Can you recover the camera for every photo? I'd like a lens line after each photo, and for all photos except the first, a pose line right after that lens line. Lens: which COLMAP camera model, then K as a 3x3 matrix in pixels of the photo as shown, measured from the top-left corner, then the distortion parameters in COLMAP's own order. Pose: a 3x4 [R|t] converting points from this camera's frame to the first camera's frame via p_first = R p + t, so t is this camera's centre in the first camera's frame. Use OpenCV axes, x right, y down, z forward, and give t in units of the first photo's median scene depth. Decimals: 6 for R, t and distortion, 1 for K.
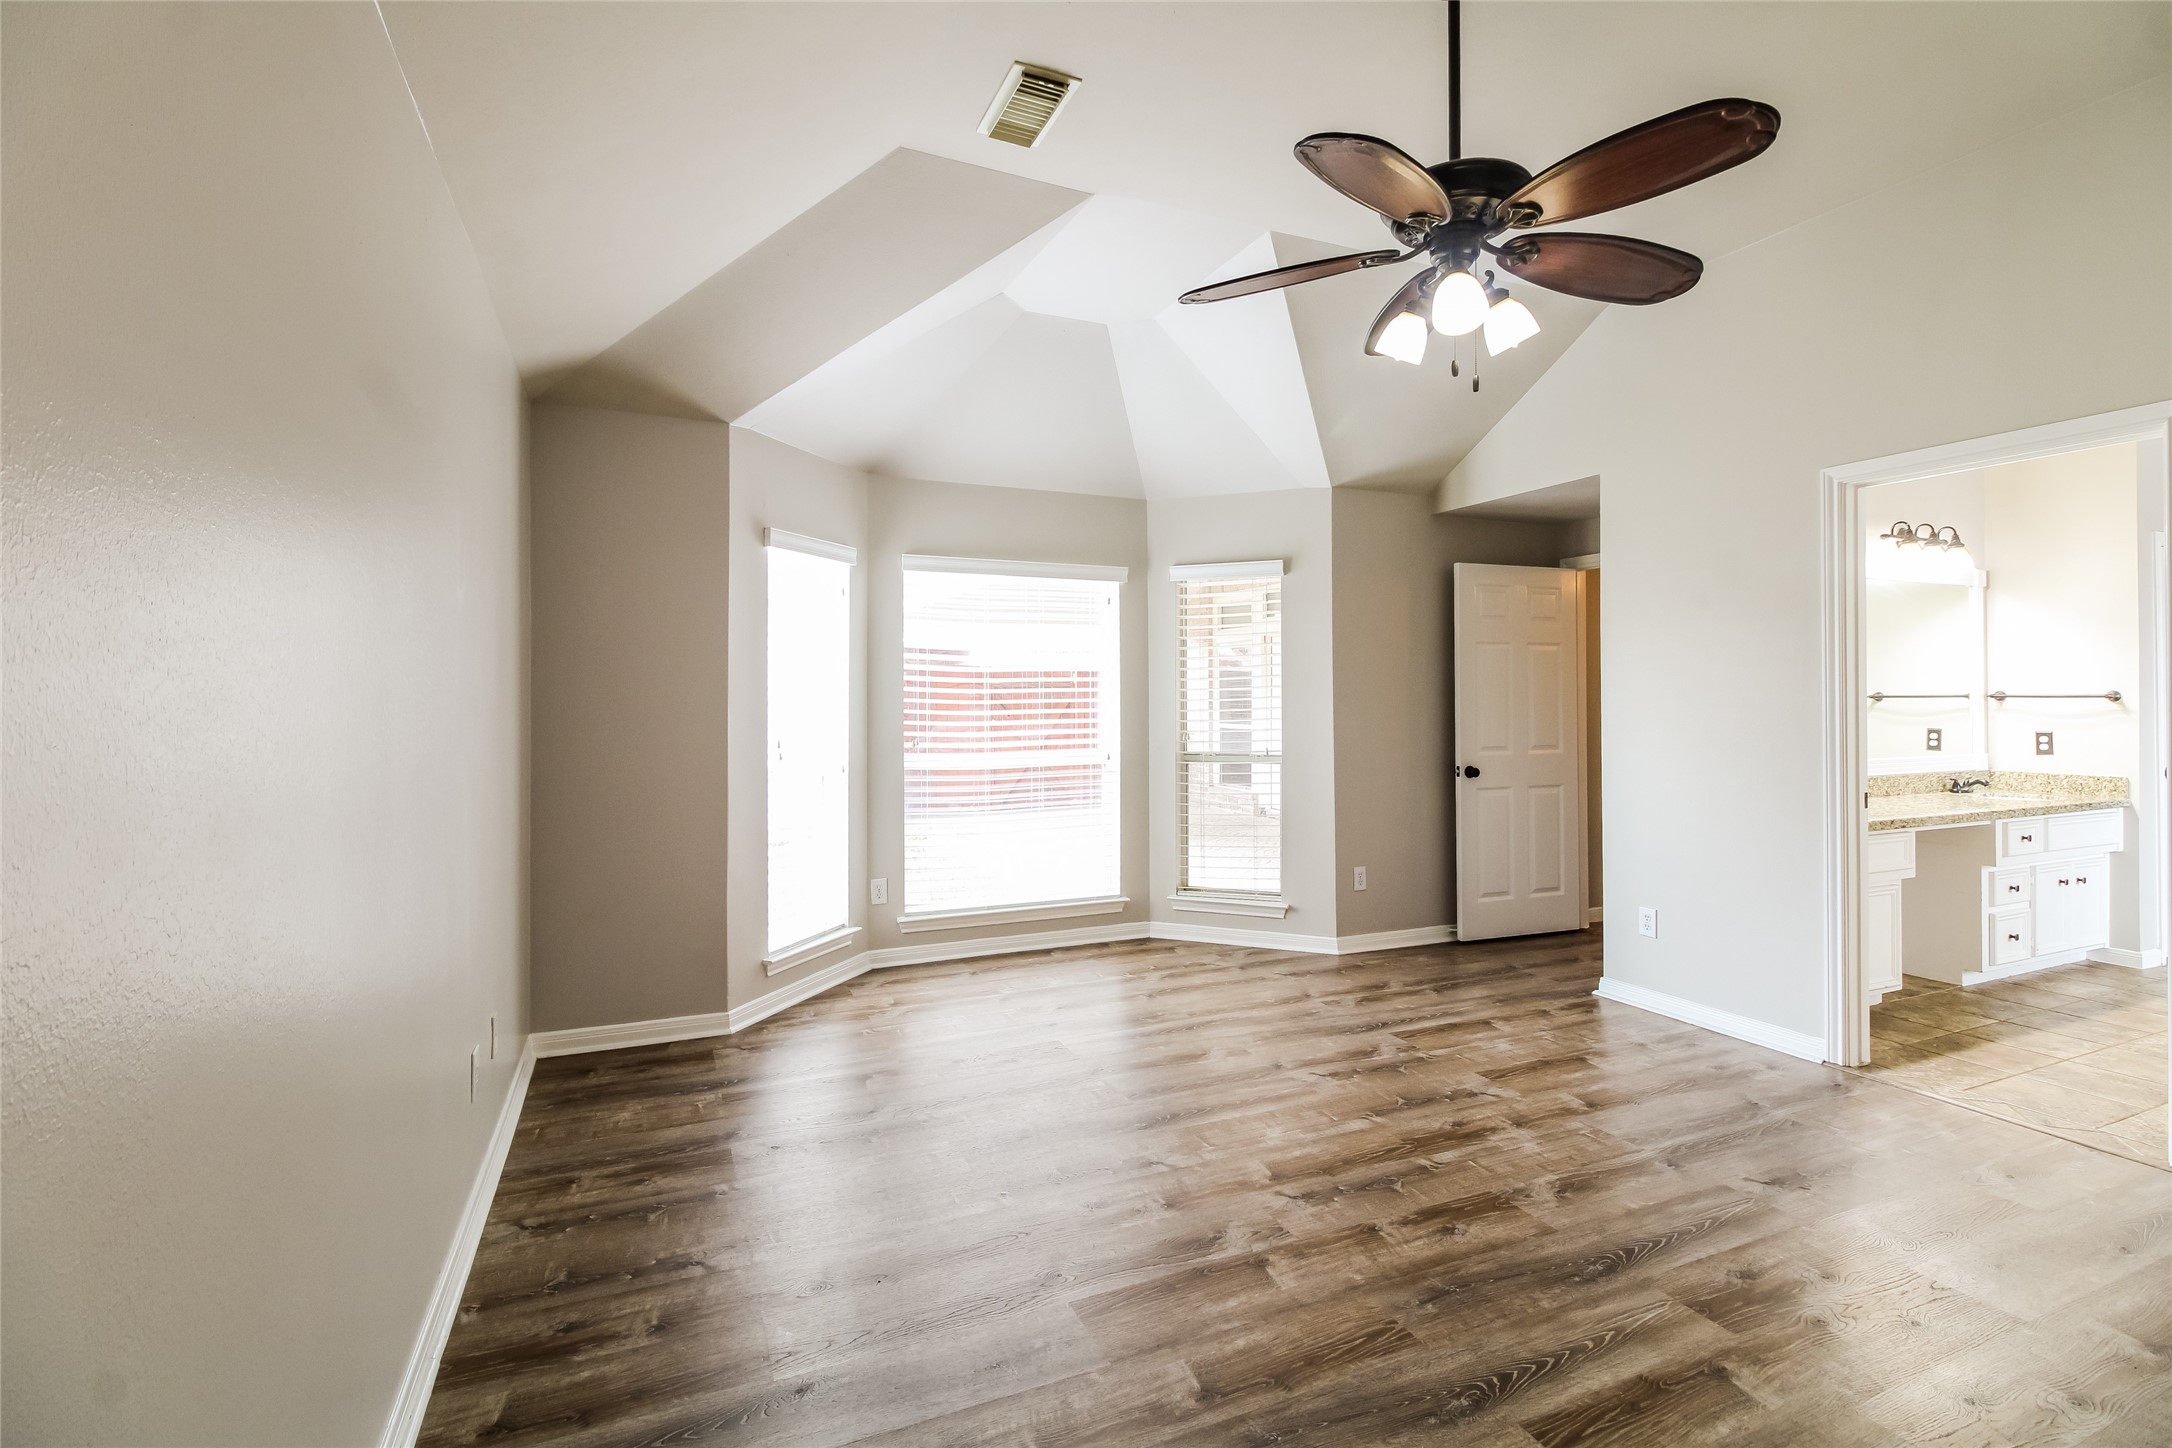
lens RADIAL K [[980.1, 0, 1080.1], [0, 980.1, 697.4], [0, 0, 1]] dist [0.001152, -0.006090]
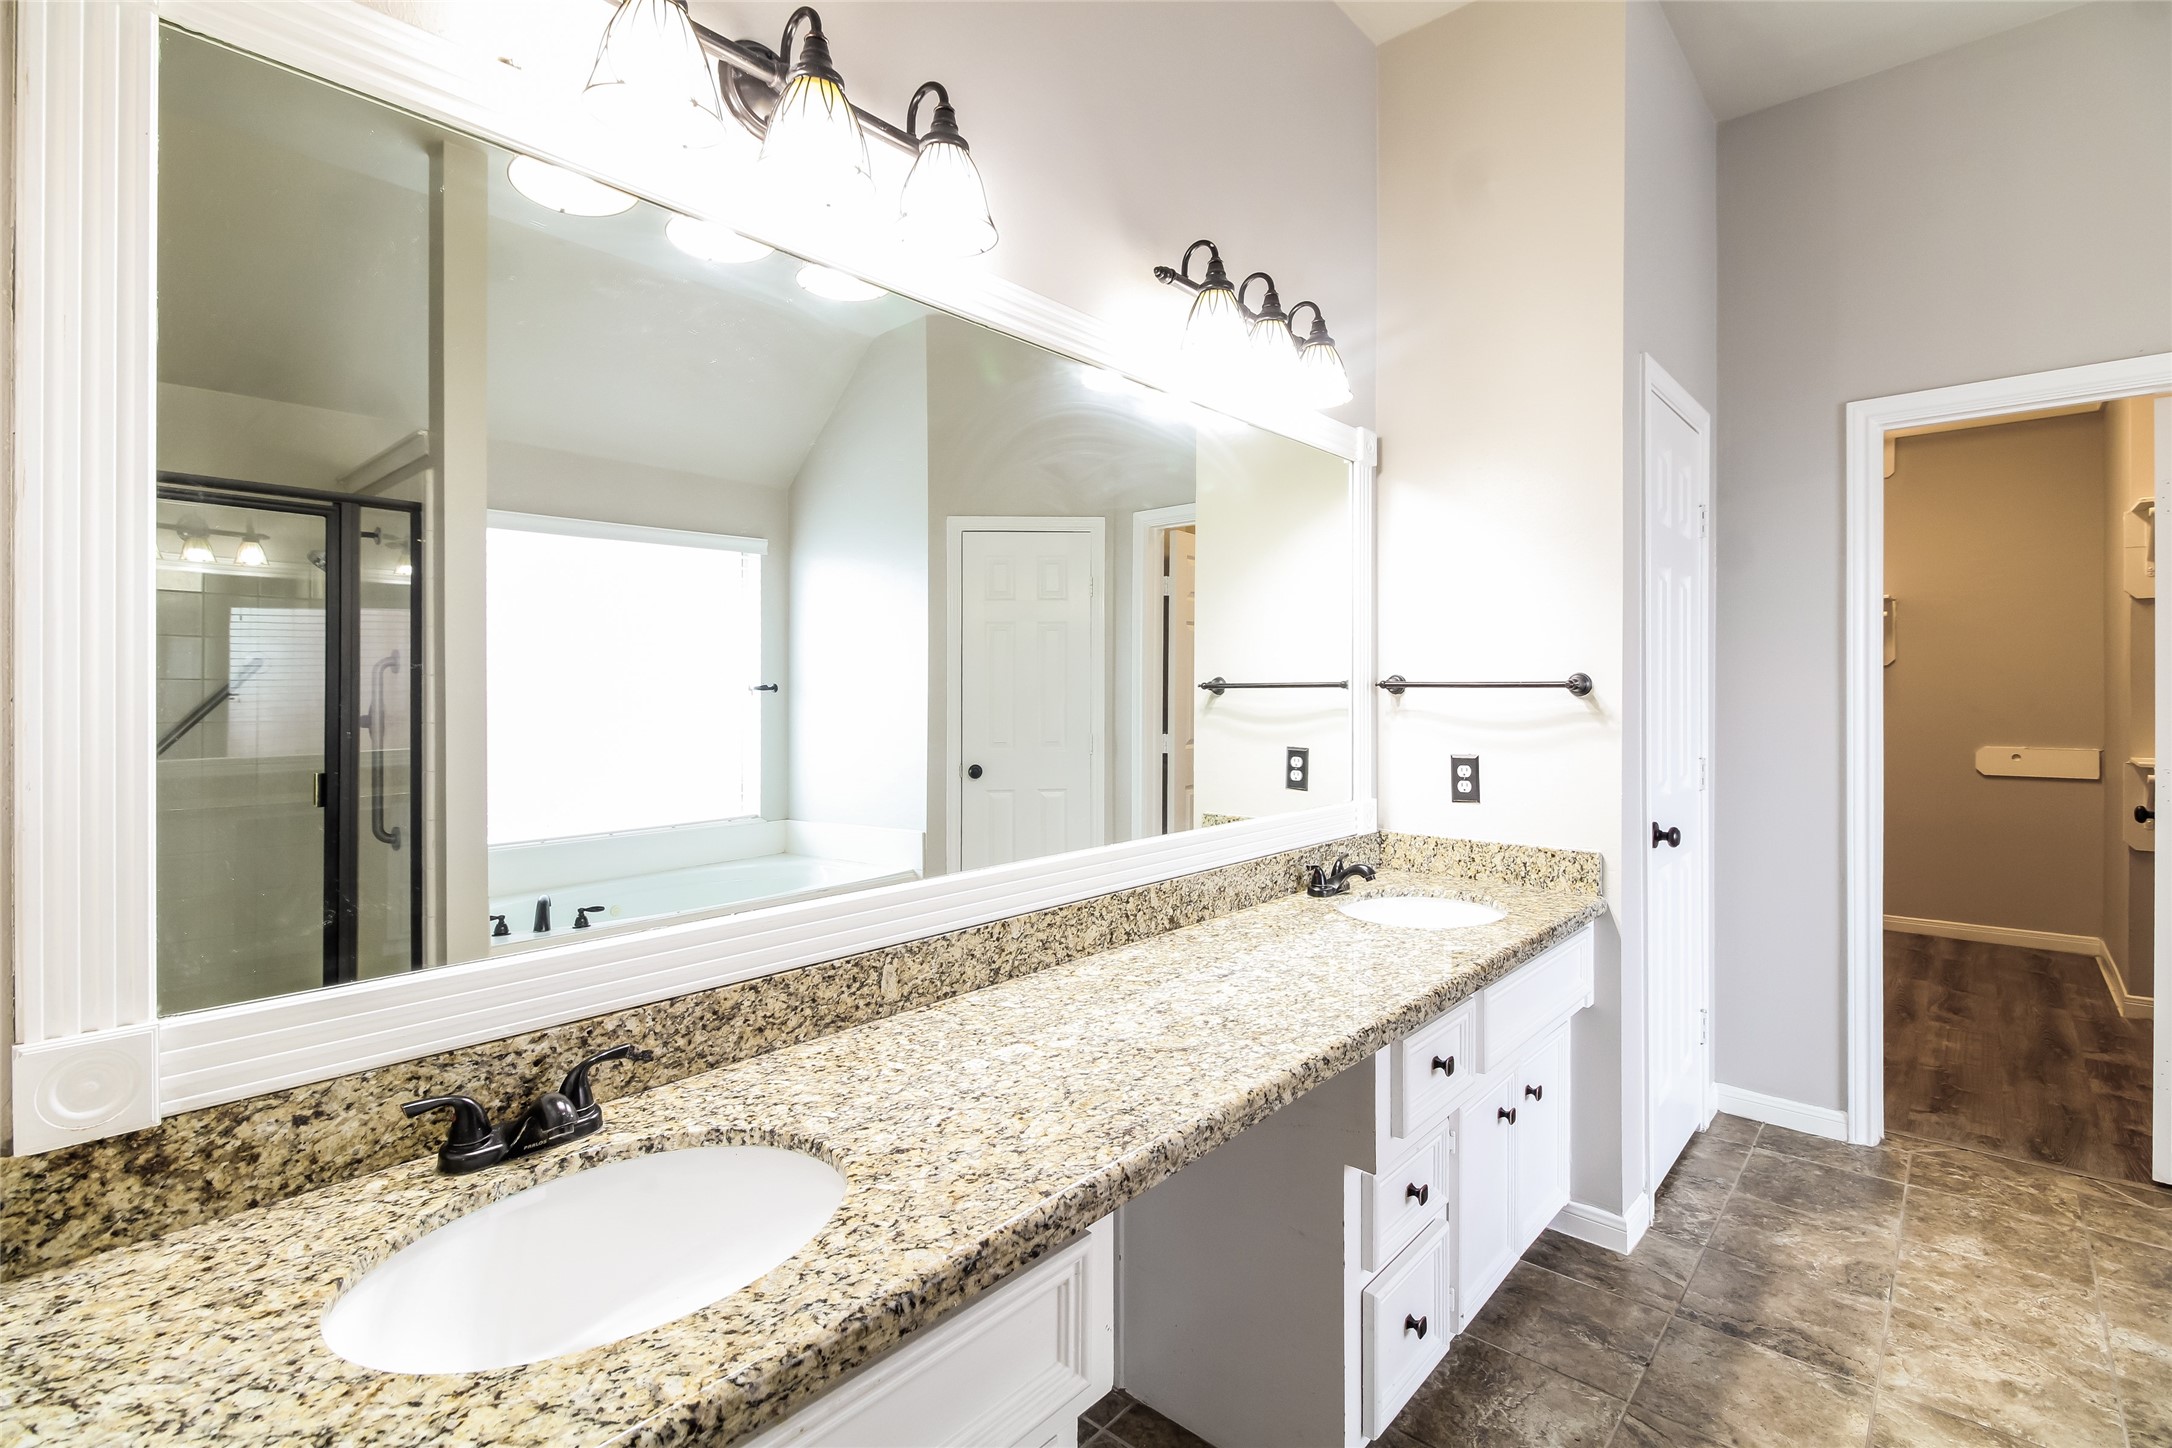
lens RADIAL K [[980.1, 0, 1080.1], [0, 980.1, 697.4], [0, 0, 1]] dist [0.001152, -0.006090]
pose [[0.908096, 0.002380, 0.418755, 0.602487], [-0.004349, 0.999984, 0.003747, 0.004284], [-0.418740, -0.005224, 0.908091, 0.630407]]
